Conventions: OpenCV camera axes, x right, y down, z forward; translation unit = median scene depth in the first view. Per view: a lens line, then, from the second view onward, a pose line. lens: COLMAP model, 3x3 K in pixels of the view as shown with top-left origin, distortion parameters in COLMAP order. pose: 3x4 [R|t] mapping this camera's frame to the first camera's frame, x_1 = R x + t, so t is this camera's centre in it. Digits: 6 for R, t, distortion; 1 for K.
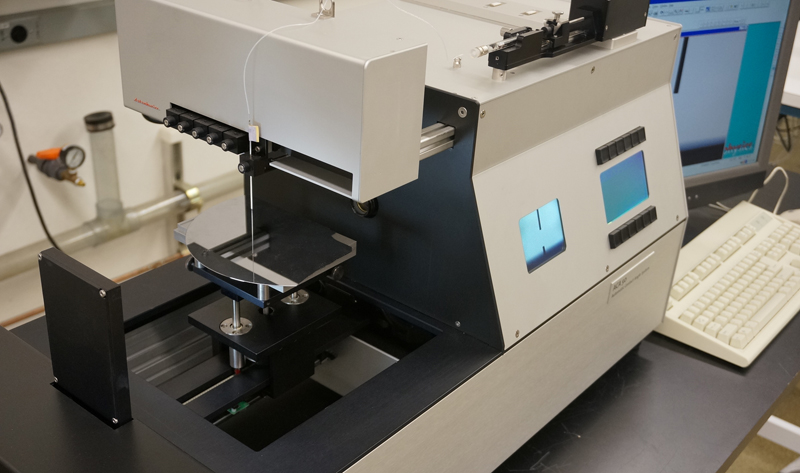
lens RADIAL K [[942.9, 0, 401.1], [0, 942.9, 237.3], [0, 0, 1]] dist [0.131204, 0.000000]
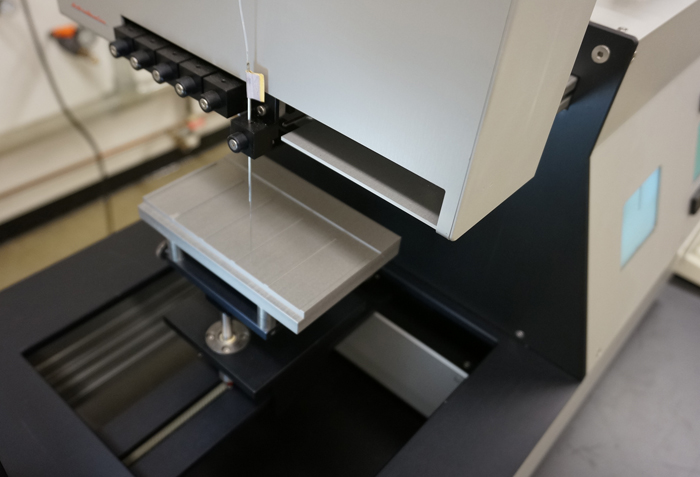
lens RADIAL K [[630.5, 0, 347.3], [0, 630.5, 238.9], [0, 0, 1]] dist [0.024330, 0.006482]
pose [[0.999176, 0.039438, 0.009568, -0.098510], [-0.040582, 0.971227, 0.234672, -0.109618], [-0.000038, -0.234867, 0.972027, 0.599172]]
